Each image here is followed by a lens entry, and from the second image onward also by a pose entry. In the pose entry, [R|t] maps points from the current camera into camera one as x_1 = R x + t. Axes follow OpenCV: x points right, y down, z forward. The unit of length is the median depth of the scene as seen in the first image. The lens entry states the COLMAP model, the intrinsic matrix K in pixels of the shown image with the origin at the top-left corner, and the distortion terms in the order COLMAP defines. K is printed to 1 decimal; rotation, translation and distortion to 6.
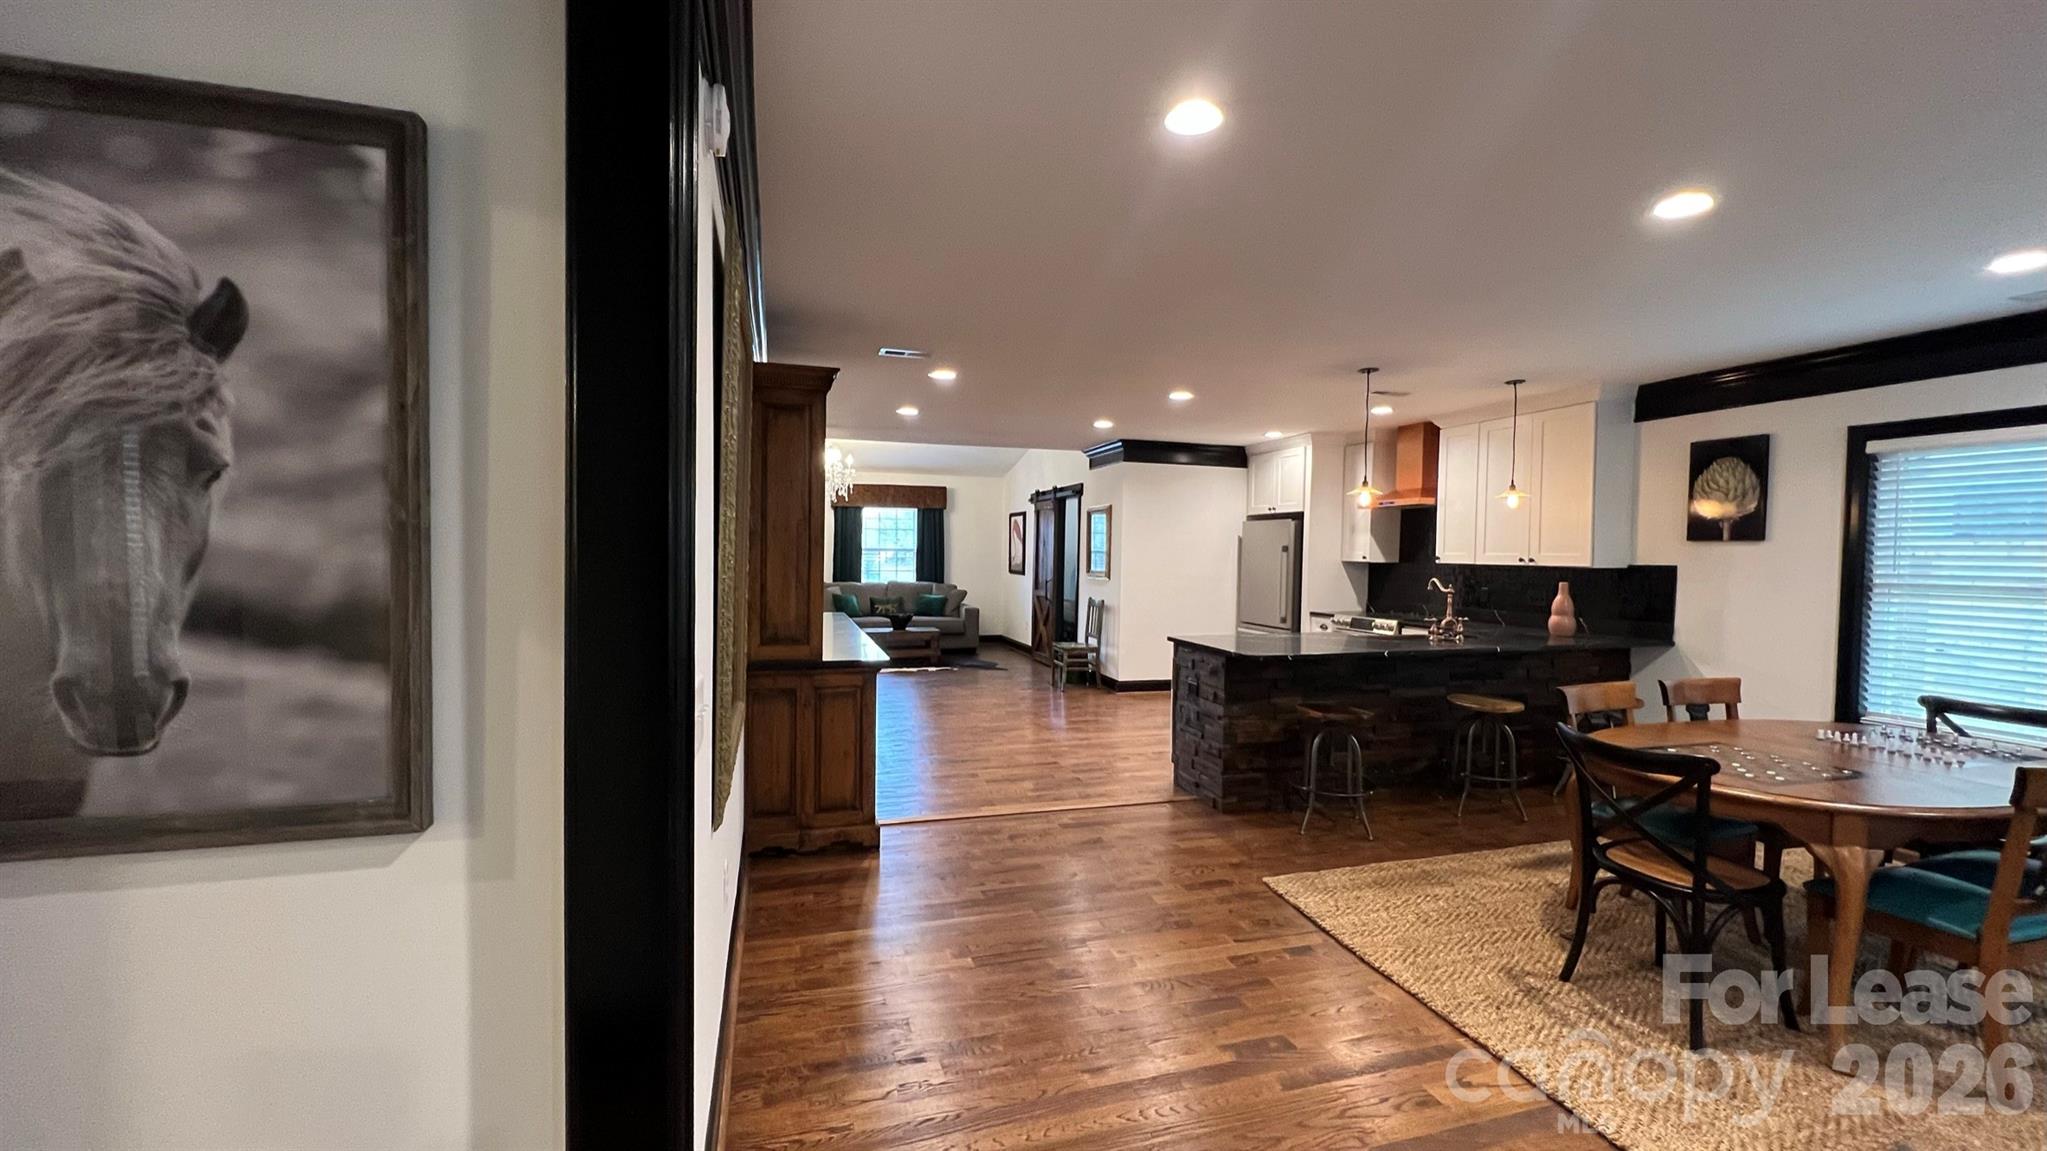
lens RADIAL K [[813.7, 0, 1020.1], [0, 813.7, 577.9], [0, 0, 1]] dist [0.000164, -0.000072]
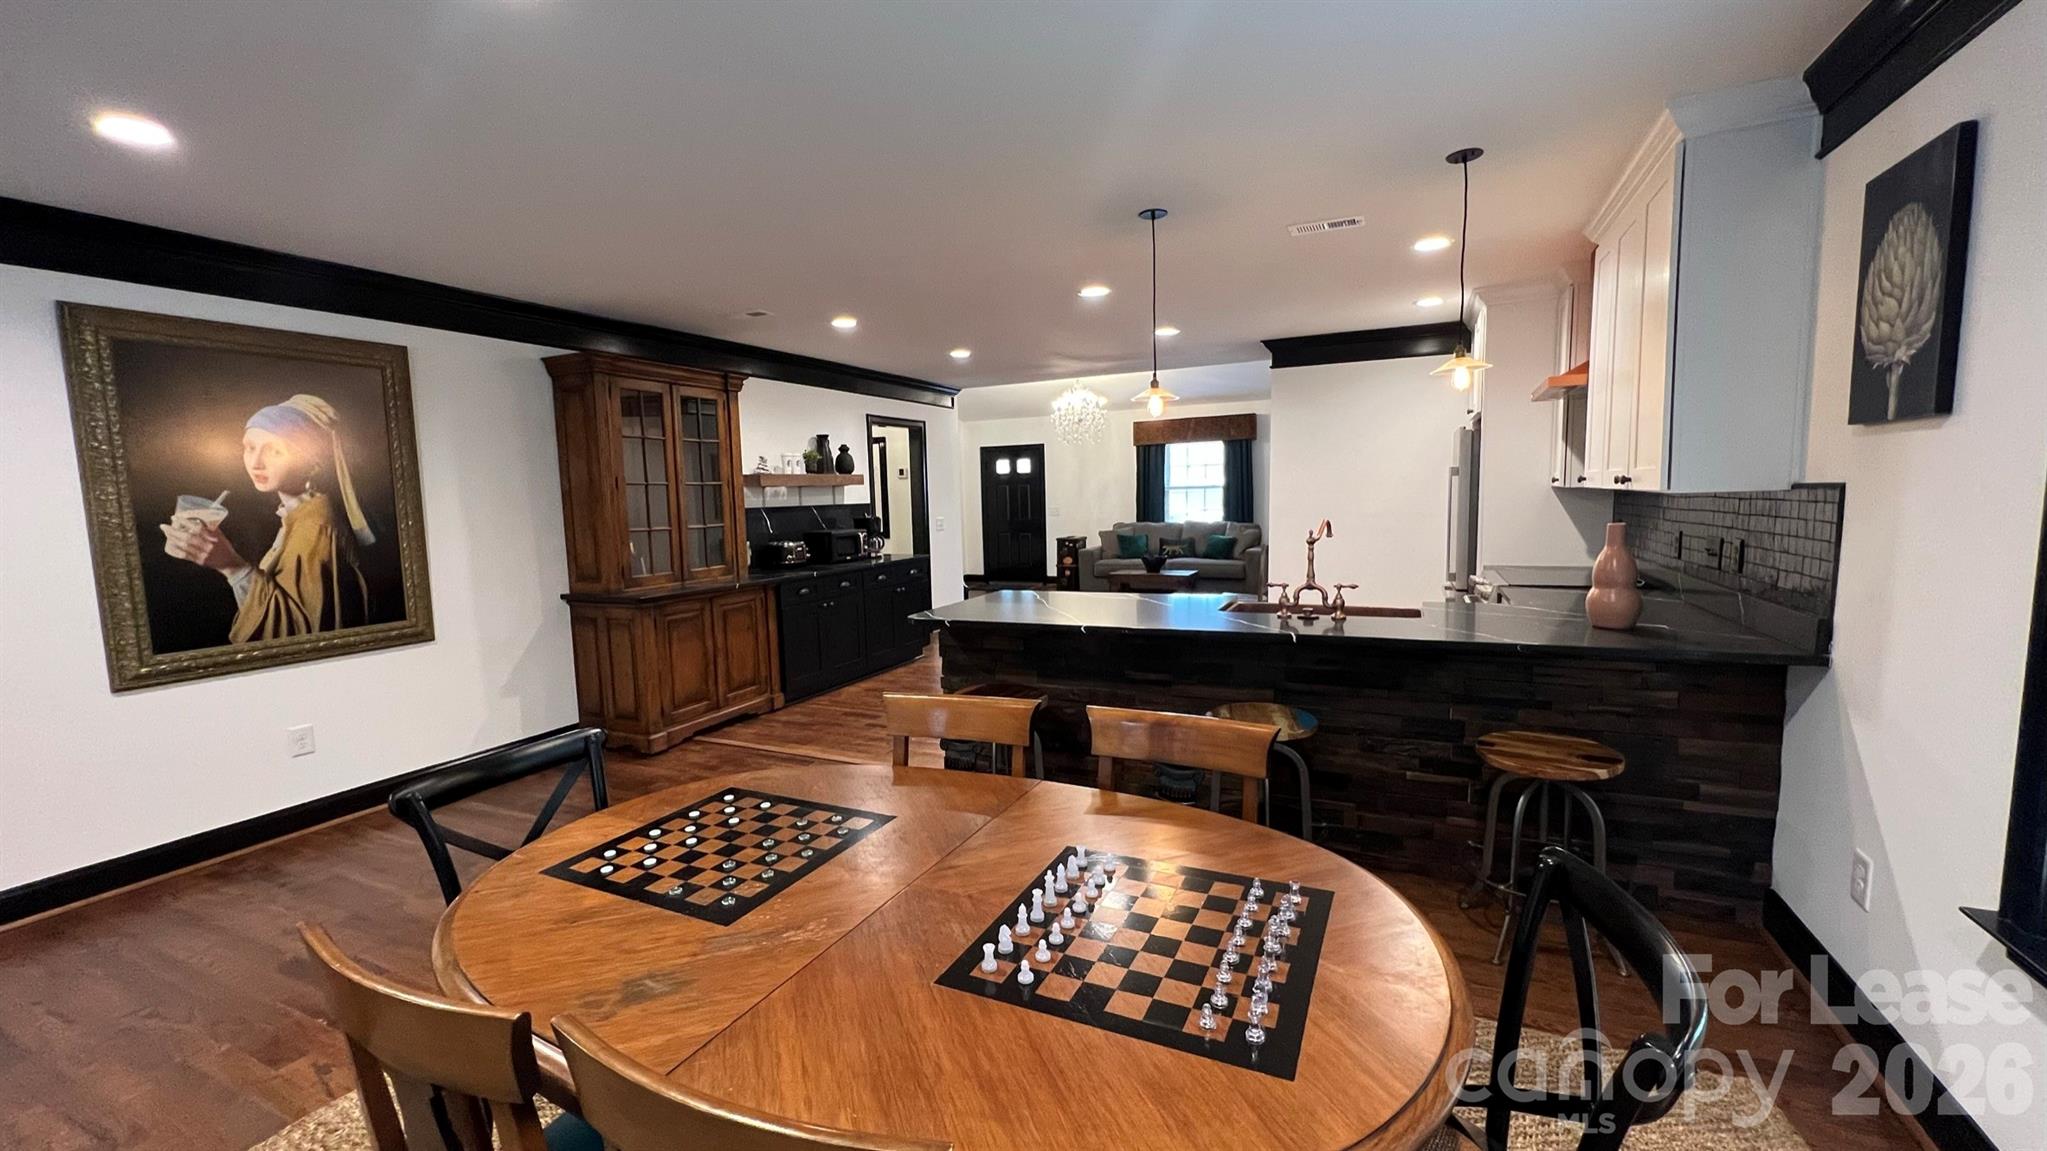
lens RADIAL K [[813.7, 0, 1020.1], [0, 813.7, 577.9], [0, 0, 1]] dist [0.000164, -0.000072]
pose [[0.742917, 0.034993, -0.668469, 0.775630], [0.017920, 0.997235, 0.072119, -0.004496], [0.669144, -0.065558, 0.740235, 0.390577]]
